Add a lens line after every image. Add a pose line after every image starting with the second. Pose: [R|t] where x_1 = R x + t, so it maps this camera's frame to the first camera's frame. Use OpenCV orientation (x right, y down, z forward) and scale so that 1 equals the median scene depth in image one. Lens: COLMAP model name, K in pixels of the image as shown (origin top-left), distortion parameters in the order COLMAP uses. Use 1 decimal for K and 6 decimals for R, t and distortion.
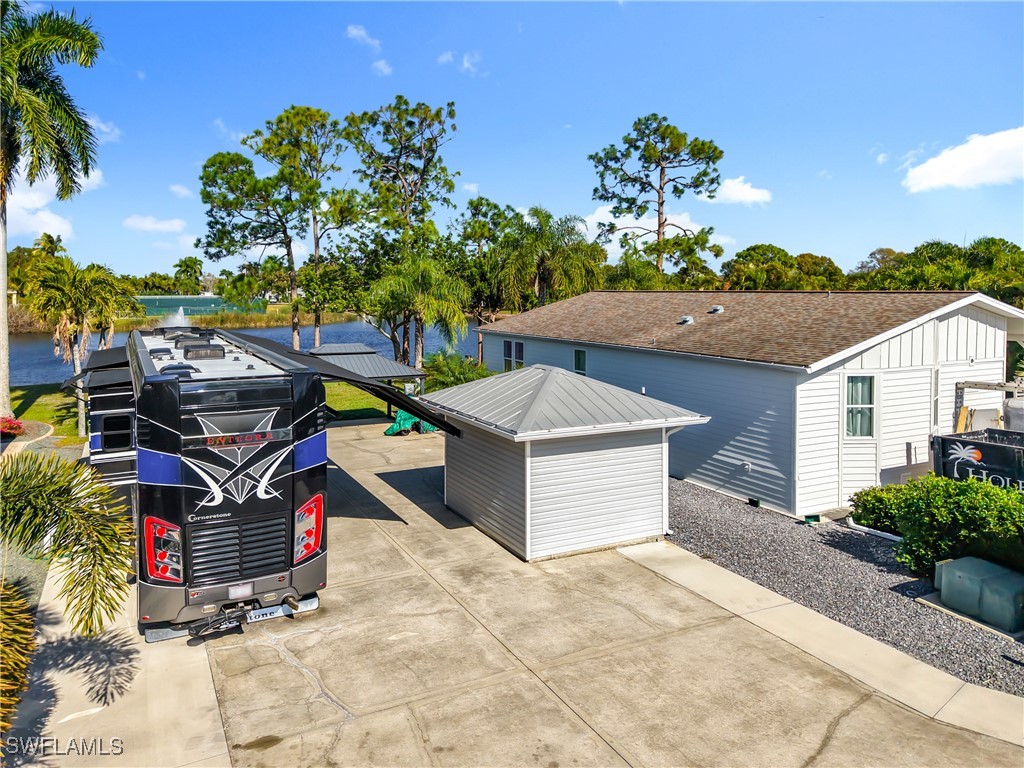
lens RADIAL K [[714.0, 0, 472.0], [0, 714.0, 323.8], [0, 0, 1]] dist [0.010184, 0.002477]
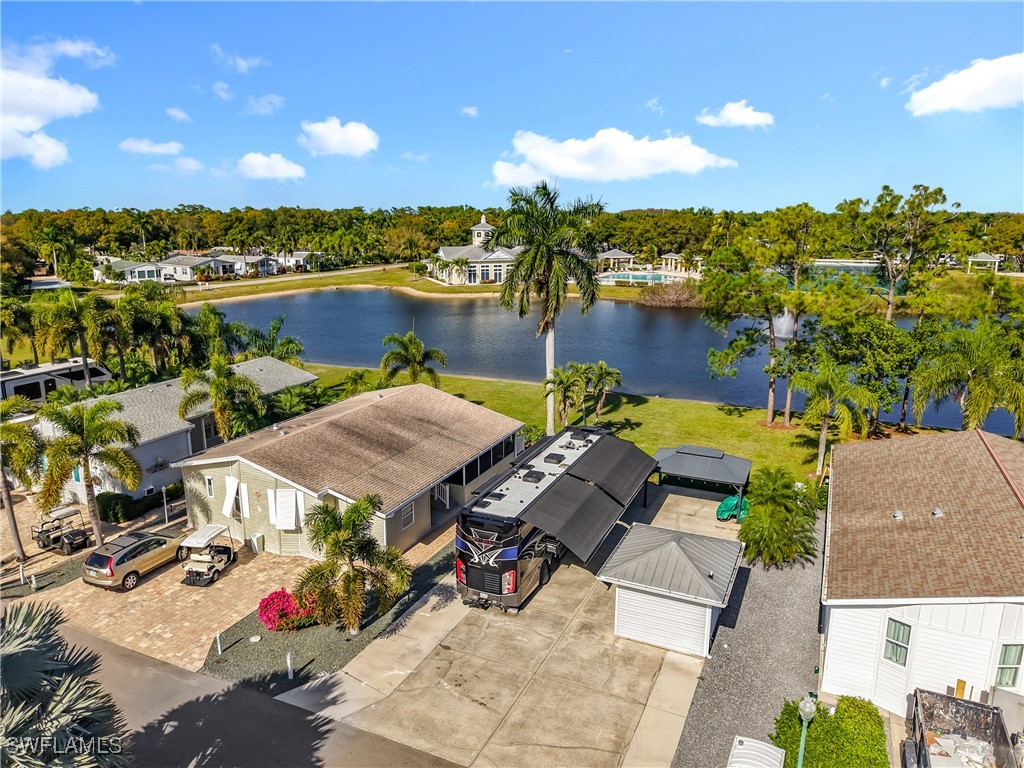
lens RADIAL K [[701.9, 0, 510.9], [0, 701.9, 368.4], [0, 0, 1]] dist [-0.003979, -0.004037]
pose [[0.627717, 0.161256, -0.761557, 0.429739], [-0.034169, 0.983073, 0.179998, -0.250908], [0.777692, -0.086966, 0.622601, -0.127241]]
